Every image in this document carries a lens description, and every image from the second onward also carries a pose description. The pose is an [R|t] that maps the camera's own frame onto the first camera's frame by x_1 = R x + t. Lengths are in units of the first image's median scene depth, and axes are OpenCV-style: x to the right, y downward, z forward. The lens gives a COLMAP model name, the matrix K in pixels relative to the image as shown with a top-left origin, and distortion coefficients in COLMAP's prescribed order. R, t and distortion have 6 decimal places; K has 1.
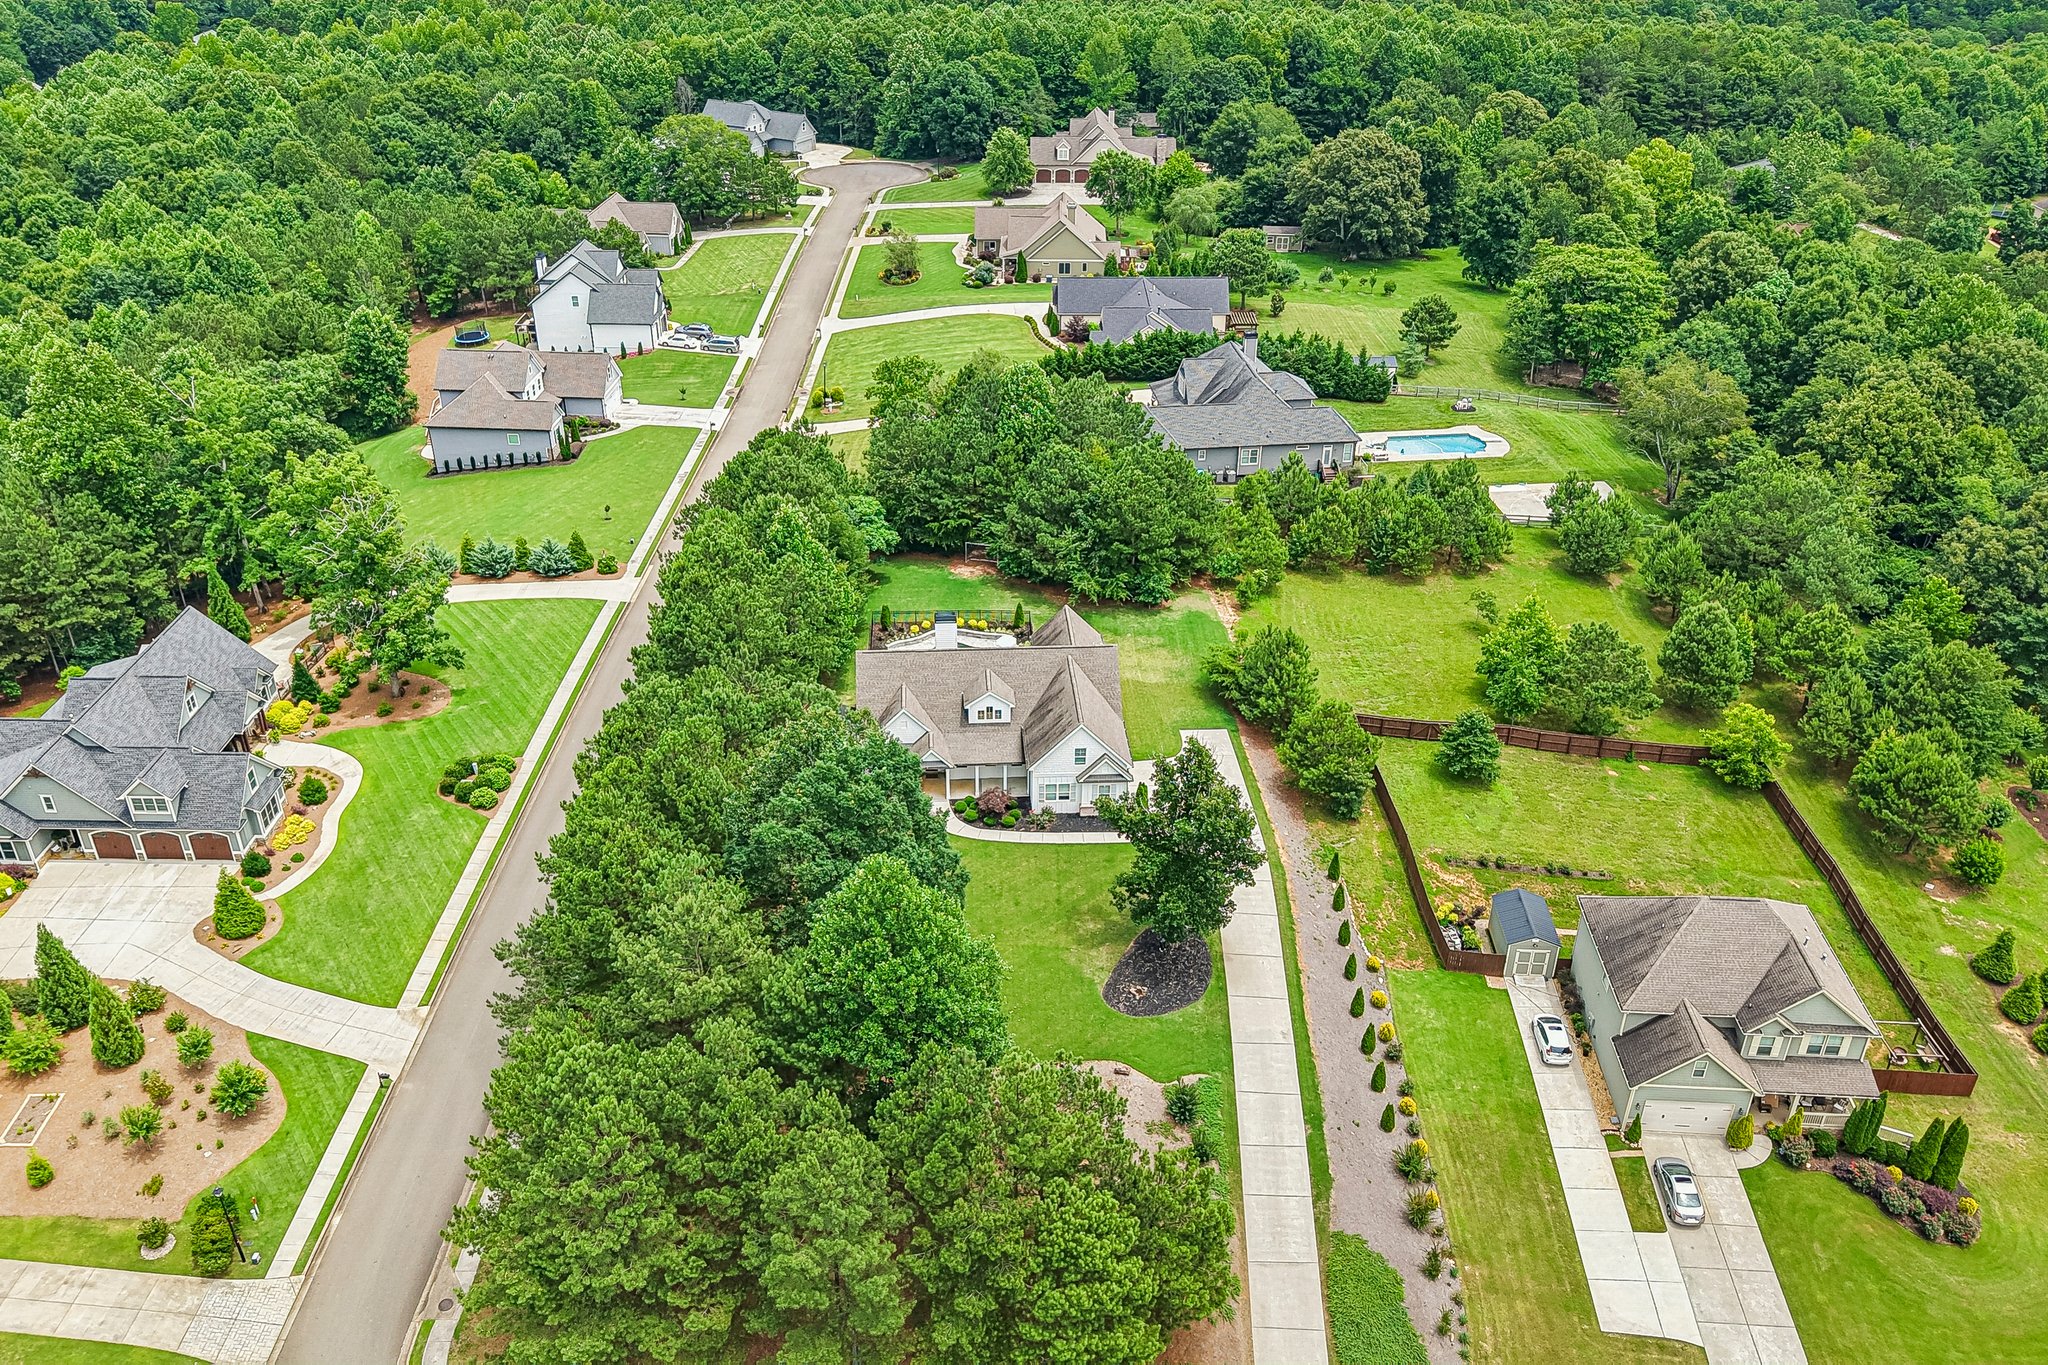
lens RADIAL K [[1612.5, 0, 1029.1], [0, 1612.5, 681.7], [0, 0, 1]] dist [0.076313, -0.122659]
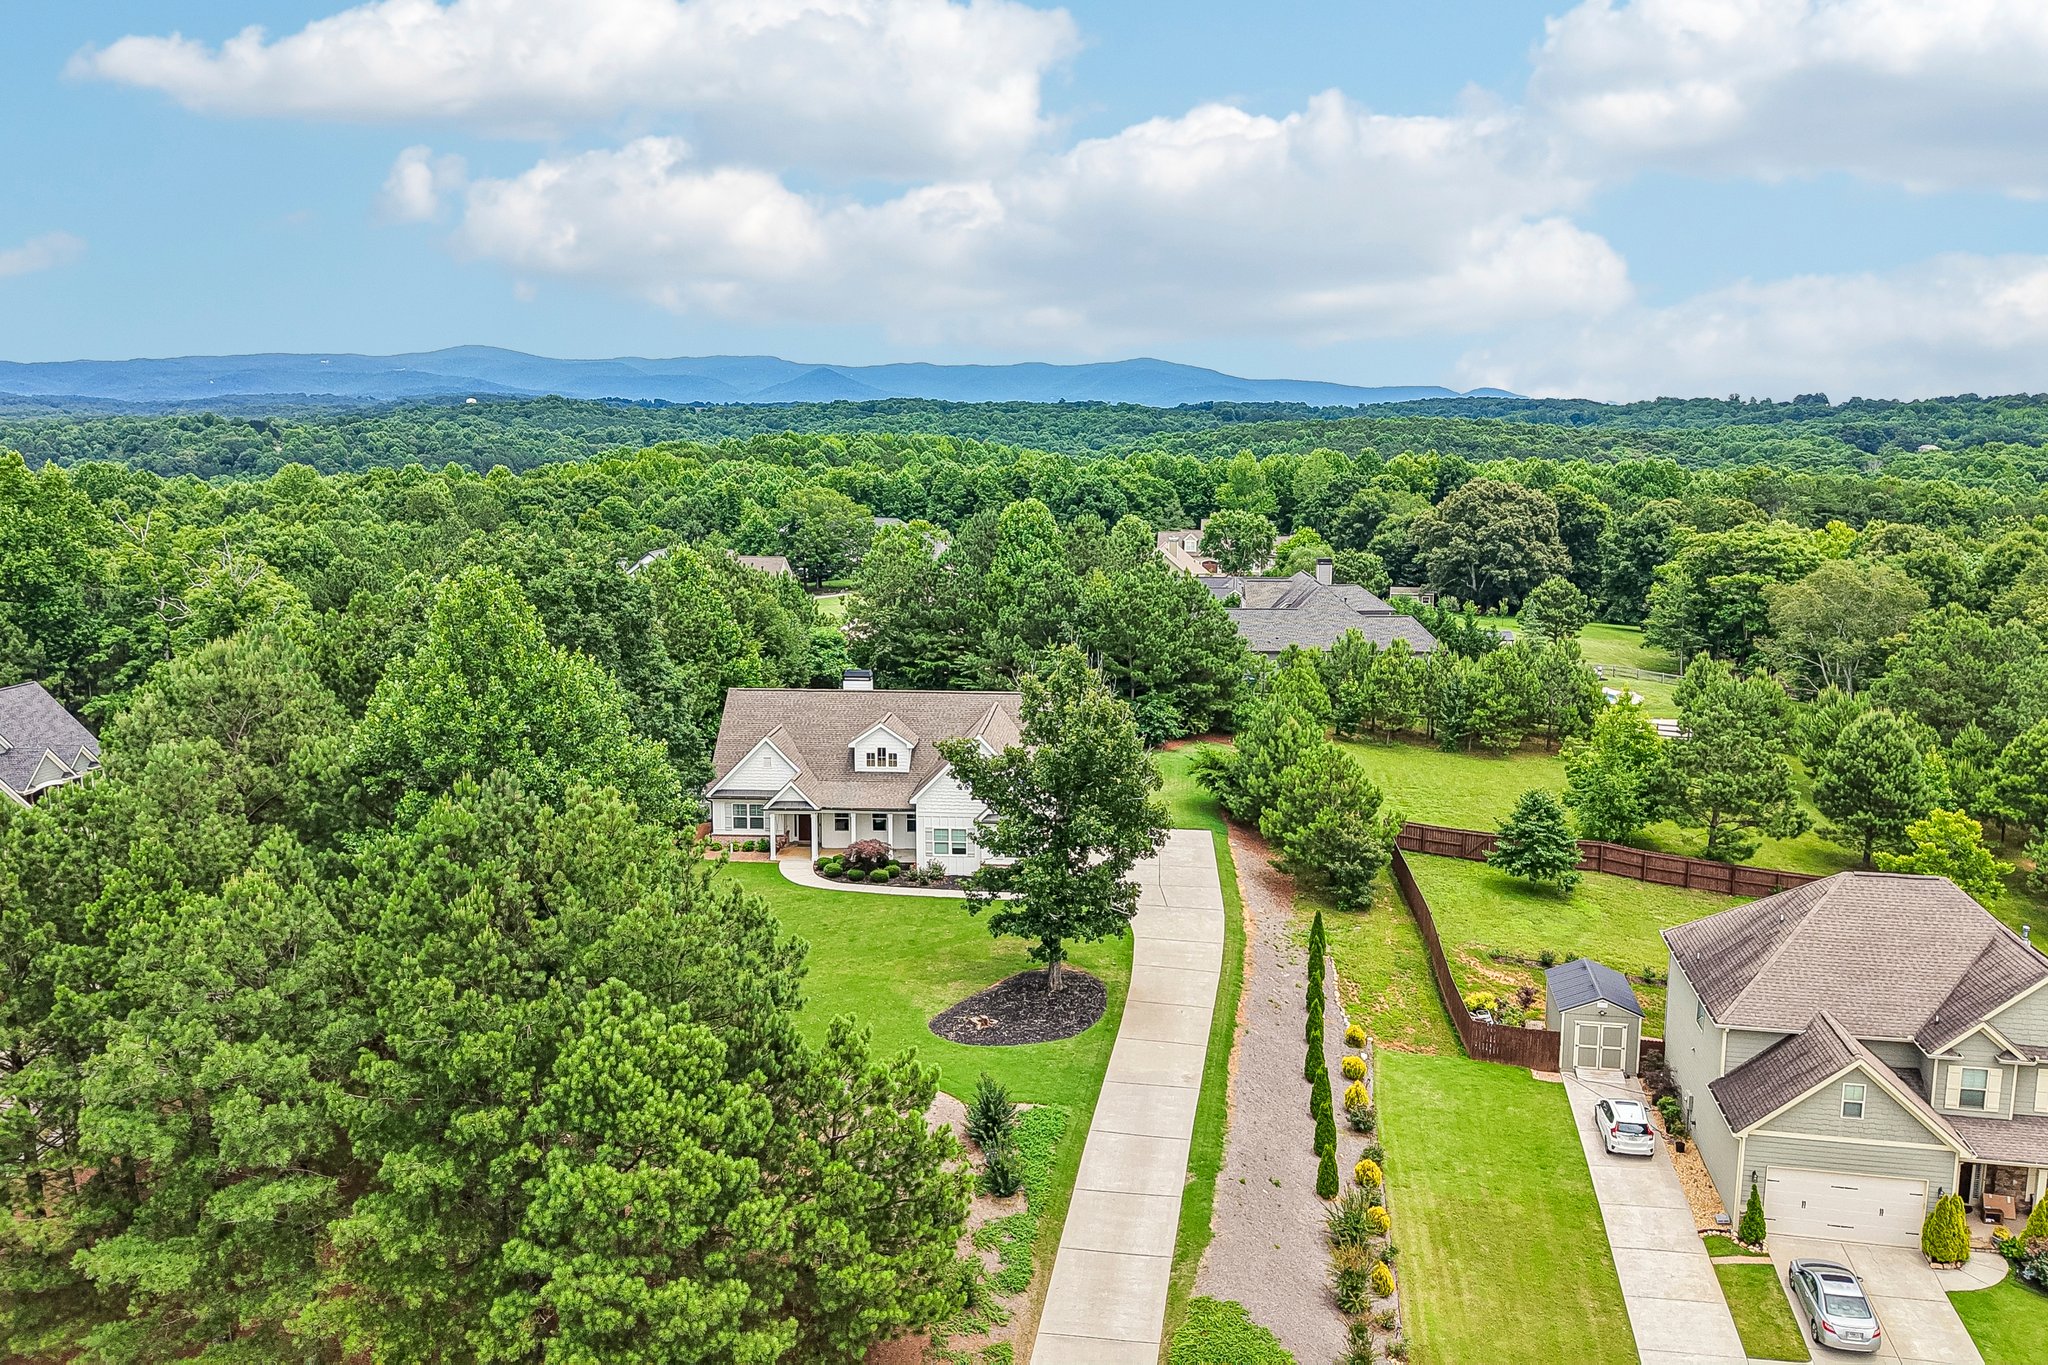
lens RADIAL K [[1612.5, 0, 1023.7], [0, 1612.5, 682.8], [0, 0, 1]] dist [0.076313, -0.122659]
pose [[0.989751, 0.018624, -0.141586, 0.103628], [-0.067528, 0.934646, -0.349107, 0.171759], [0.125831, 0.355090, 0.926325, 0.192174]]
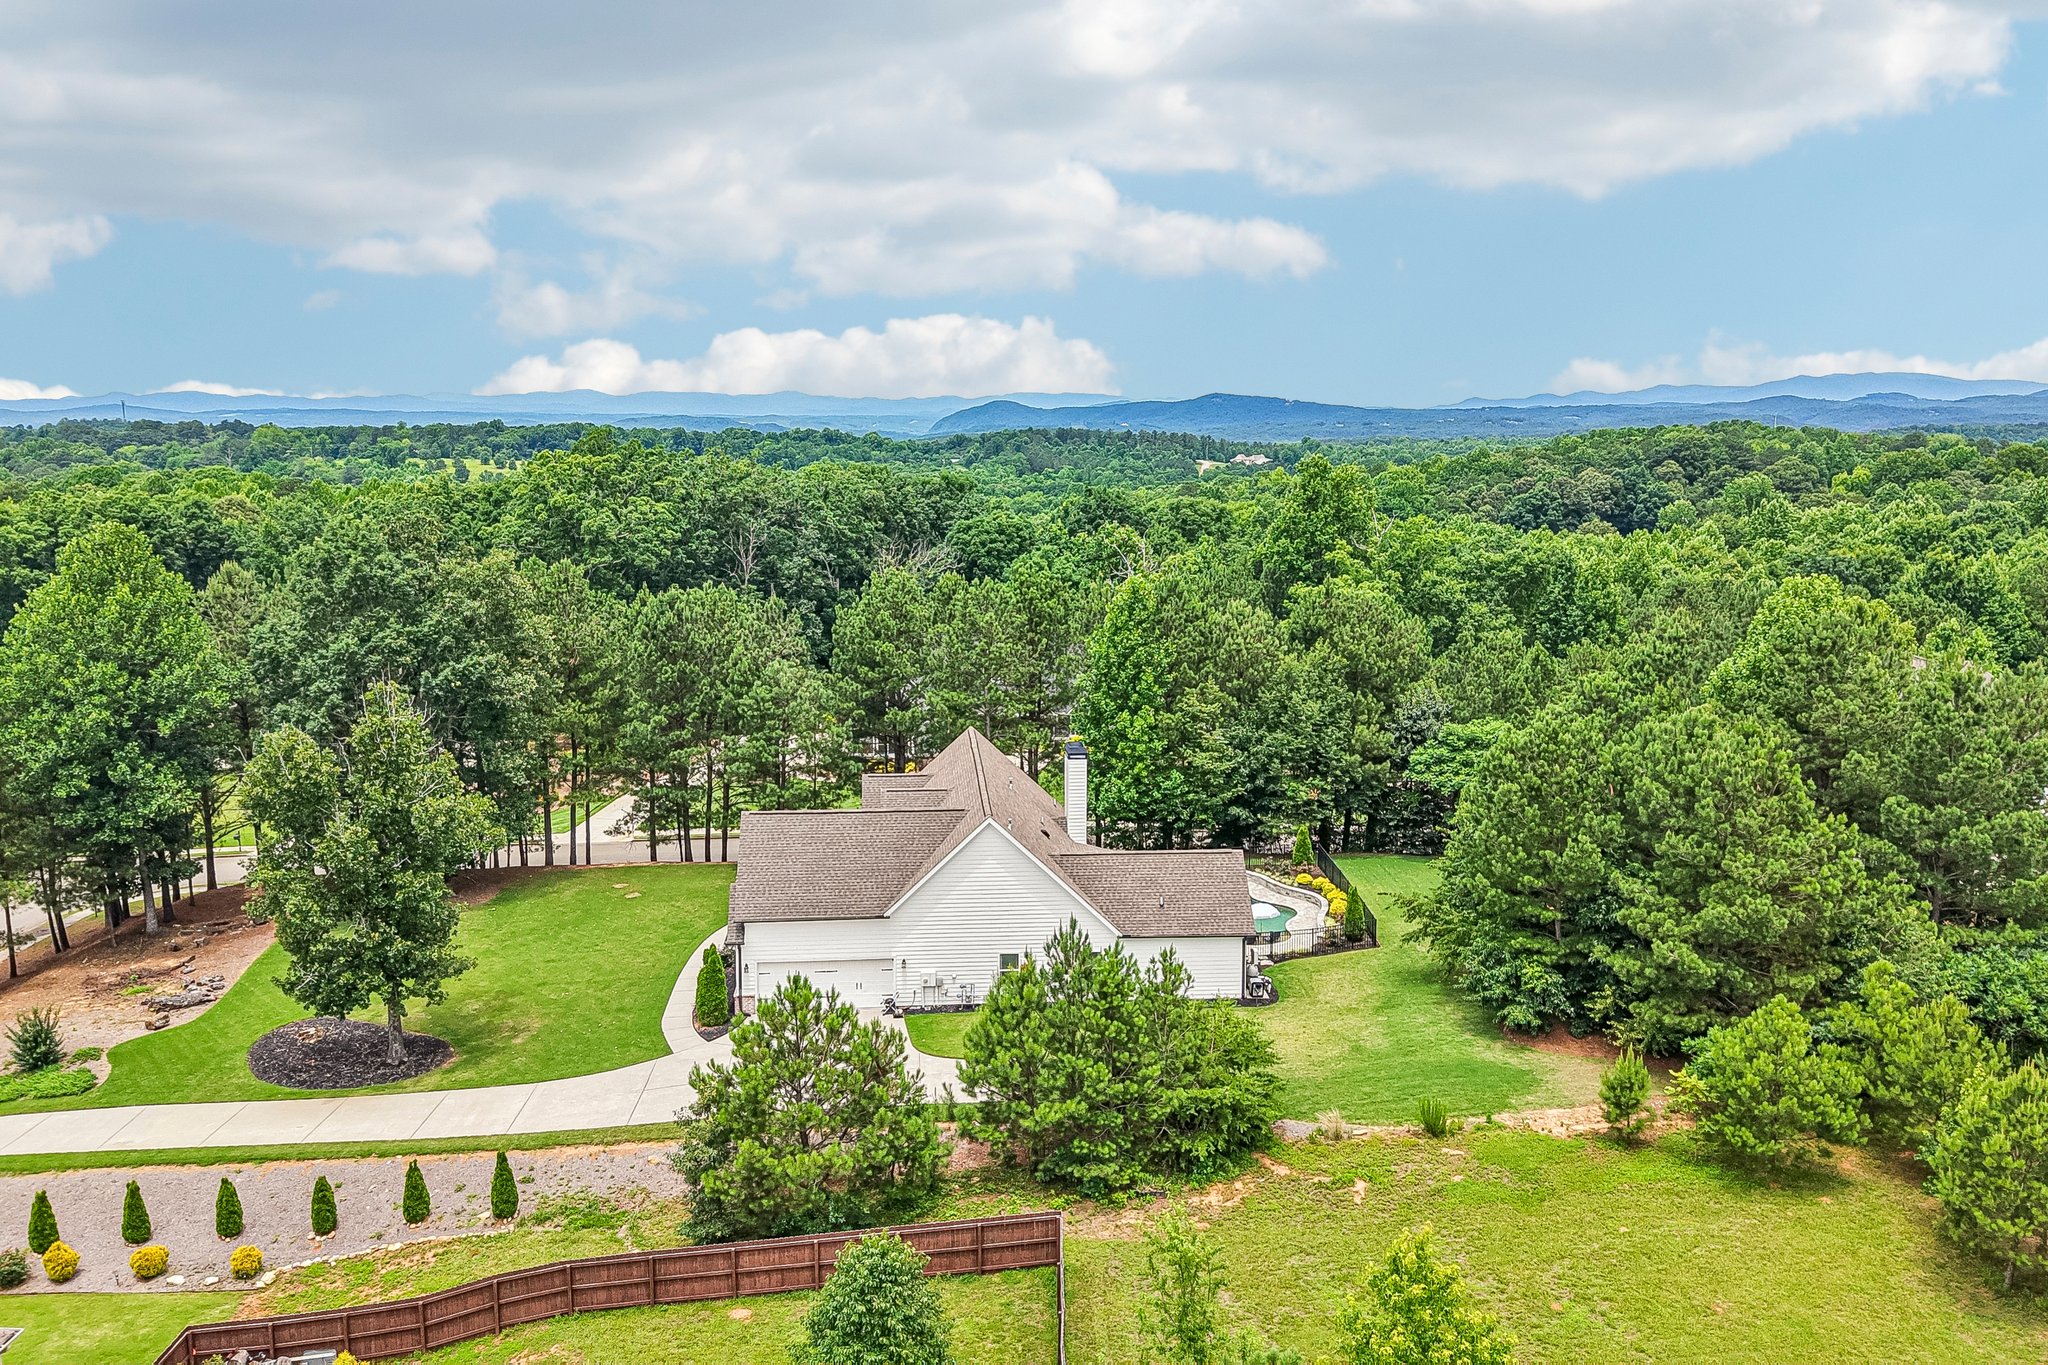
lens RADIAL K [[1612.5, 0, 1022.0], [0, 1612.5, 697.7], [0, 0, 1]] dist [0.076313, -0.122659]
pose [[0.004864, 0.165972, -0.986118, 0.414660], [-0.503260, 0.852552, 0.141010, -0.099115], [0.864121, 0.495589, 0.087674, 0.658599]]
